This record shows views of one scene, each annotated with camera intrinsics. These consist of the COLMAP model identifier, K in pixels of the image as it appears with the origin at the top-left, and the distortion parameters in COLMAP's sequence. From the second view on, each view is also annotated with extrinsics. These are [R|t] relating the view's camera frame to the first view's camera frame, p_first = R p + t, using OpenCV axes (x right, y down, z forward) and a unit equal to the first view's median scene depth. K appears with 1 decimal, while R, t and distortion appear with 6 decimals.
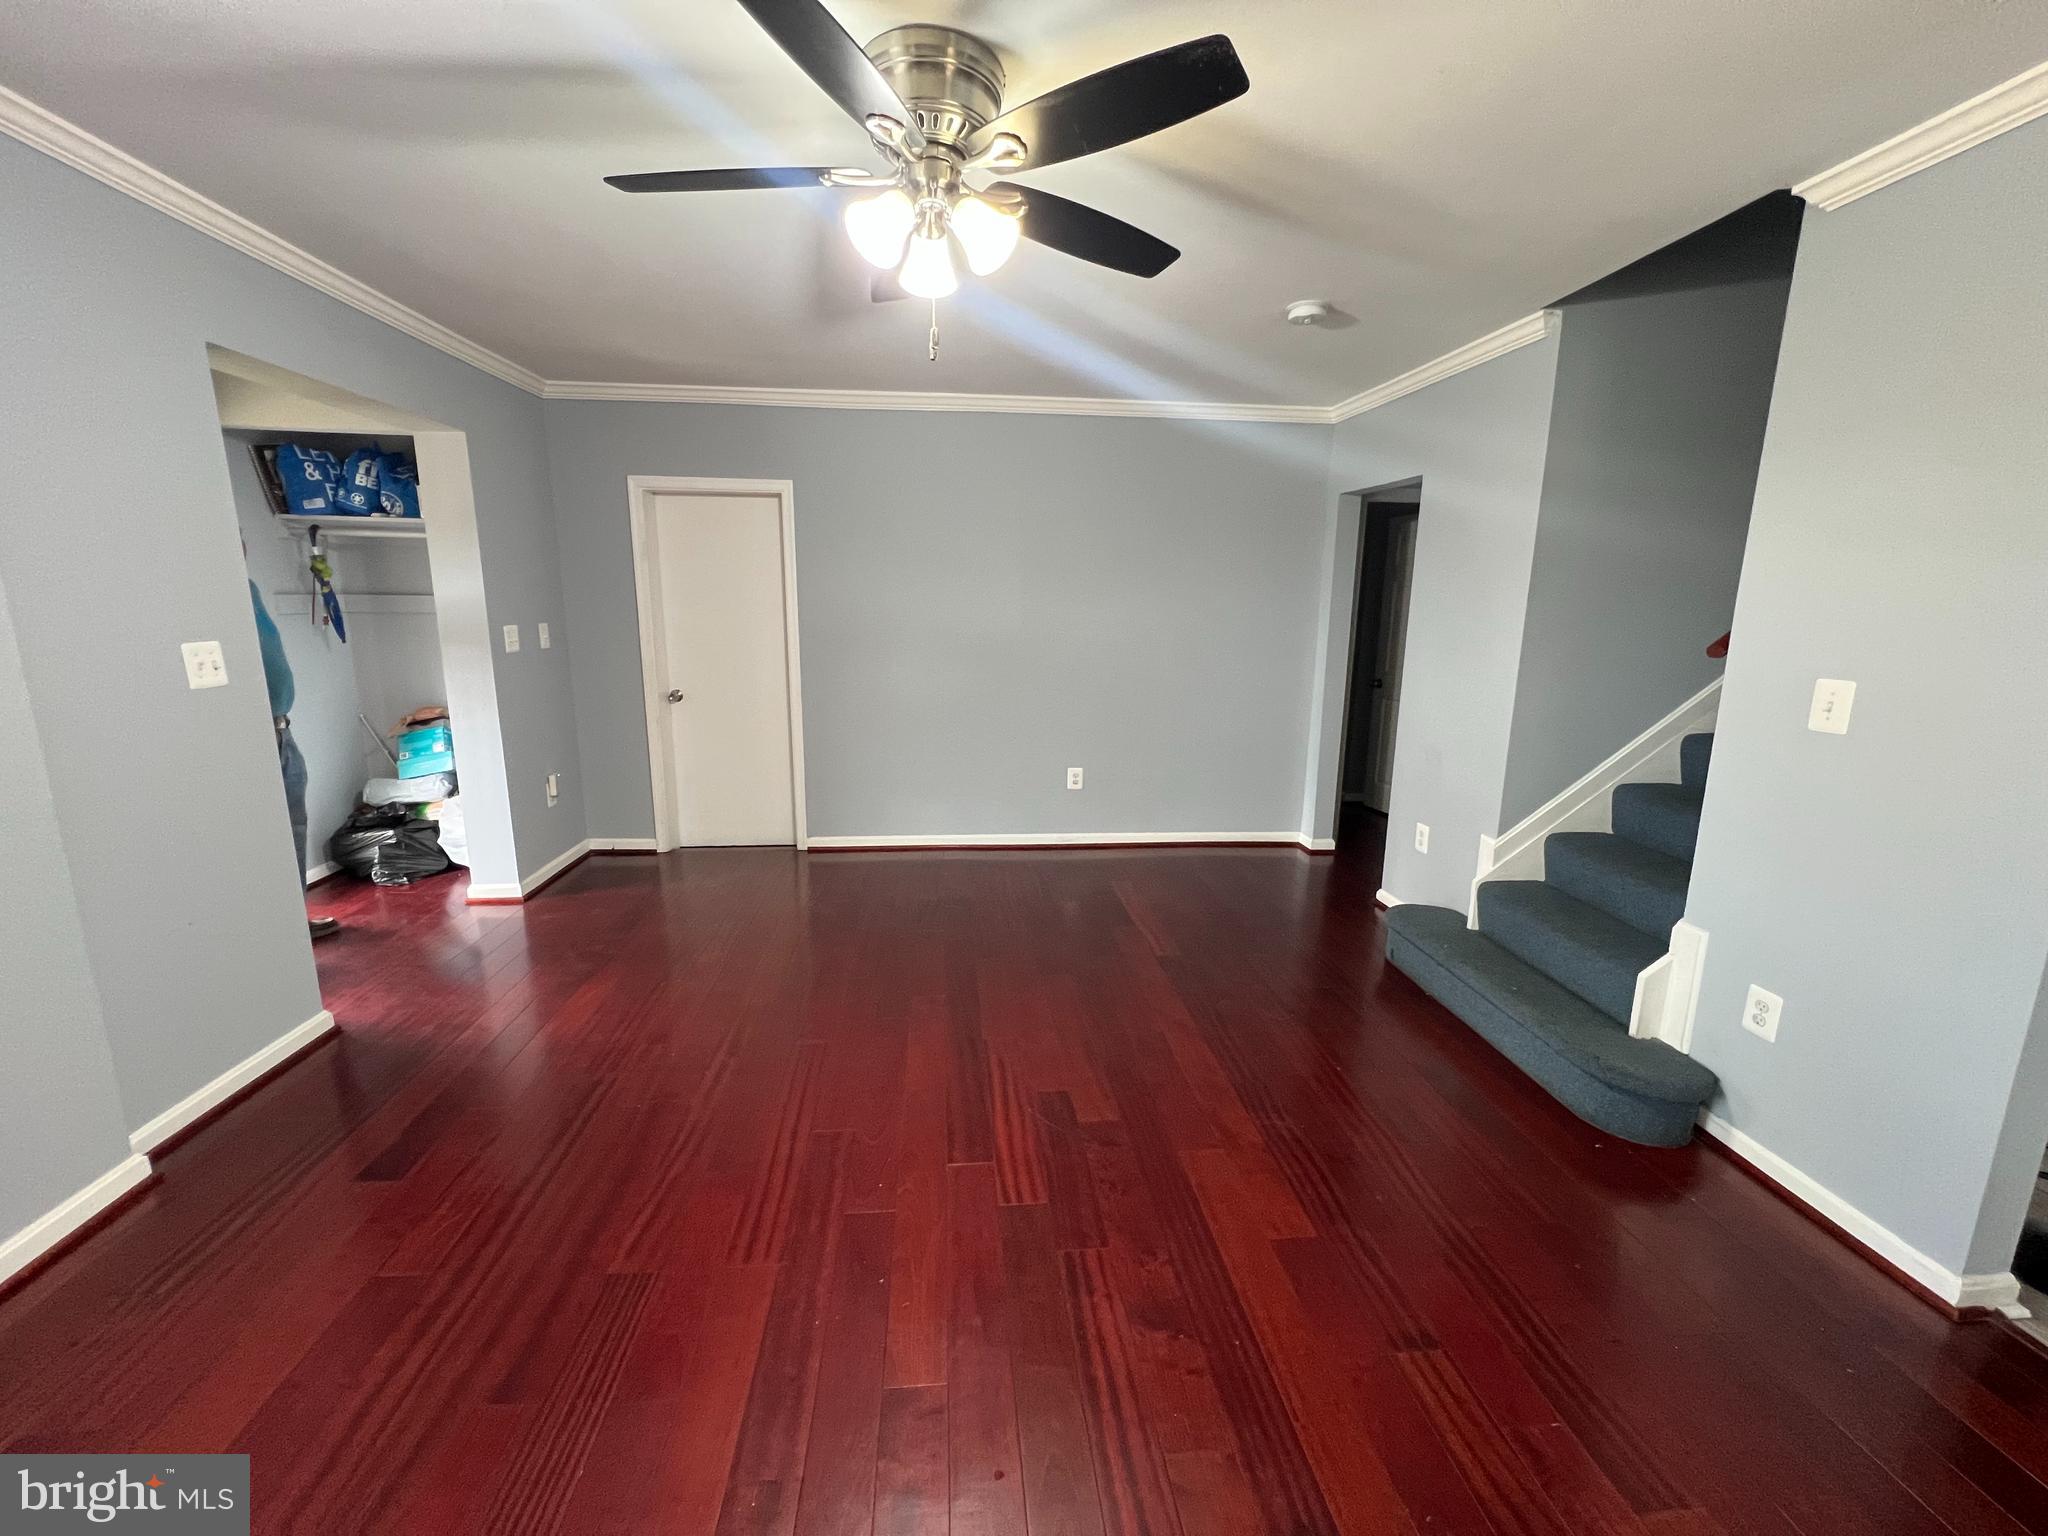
lens RADIAL K [[828.7, 0, 1019.2], [0, 828.7, 765.3], [0, 0, 1]] dist [-0.002839, 0.000236]
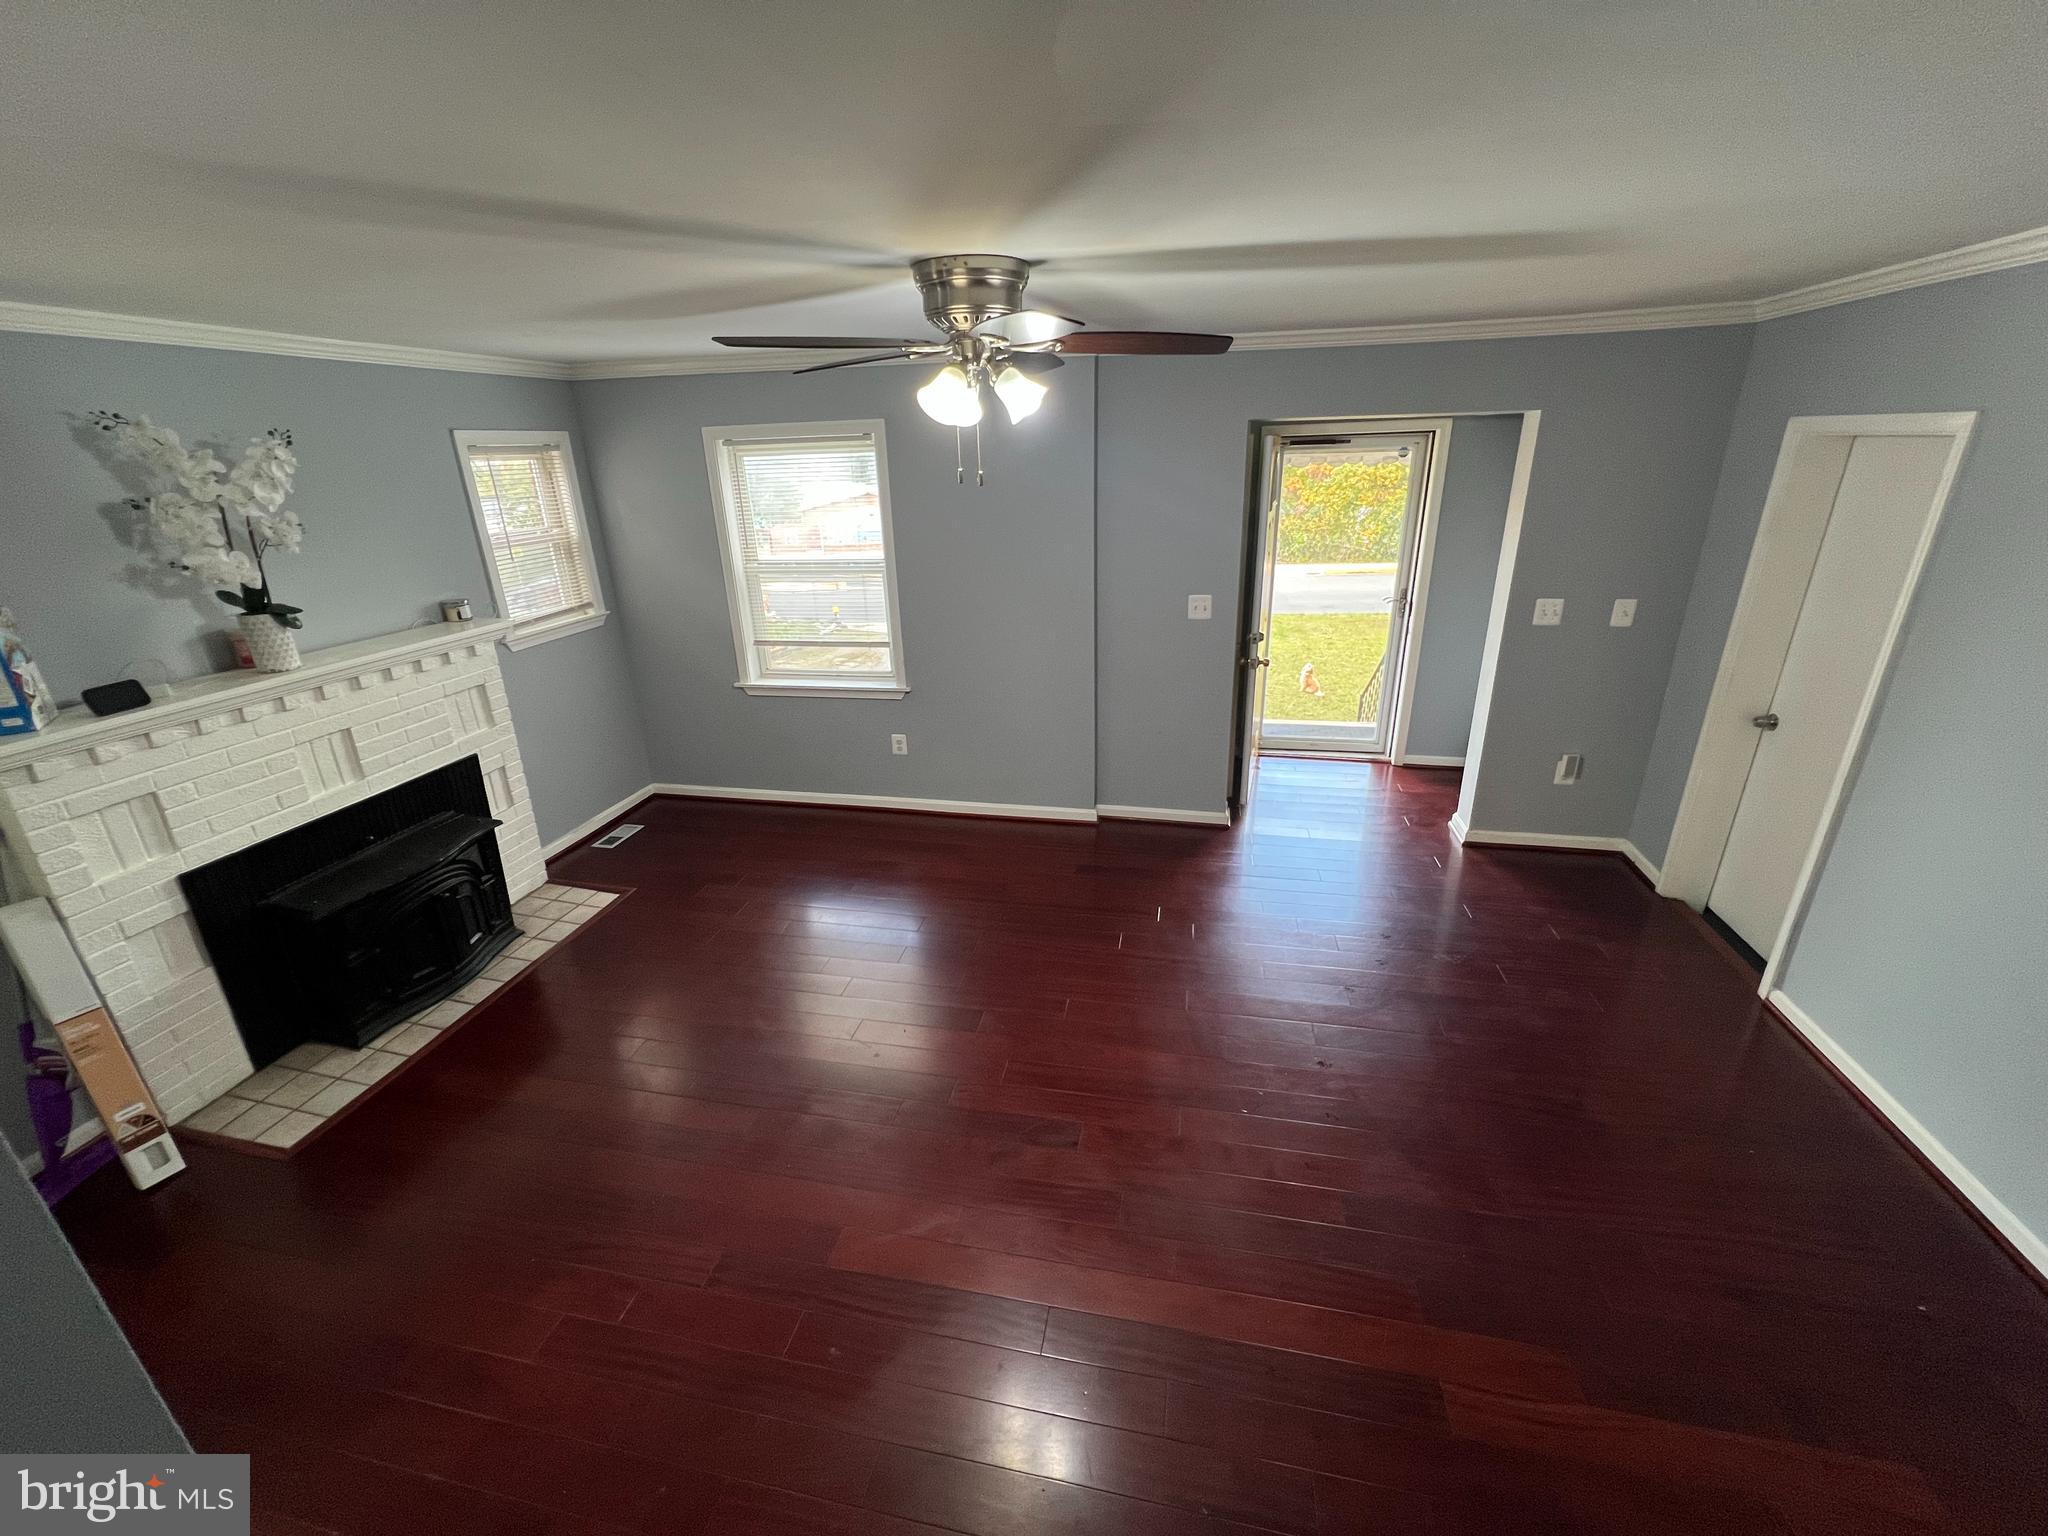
lens RADIAL K [[828.7, 0, 1022.6], [0, 828.7, 769.6], [0, 0, 1]] dist [-0.002839, 0.000236]
pose [[-0.288845, 0.340834, -0.894651, 0.498526], [-0.163725, 0.903131, 0.396924, -0.254605], [0.943272, 0.261127, -0.205062, 0.605474]]
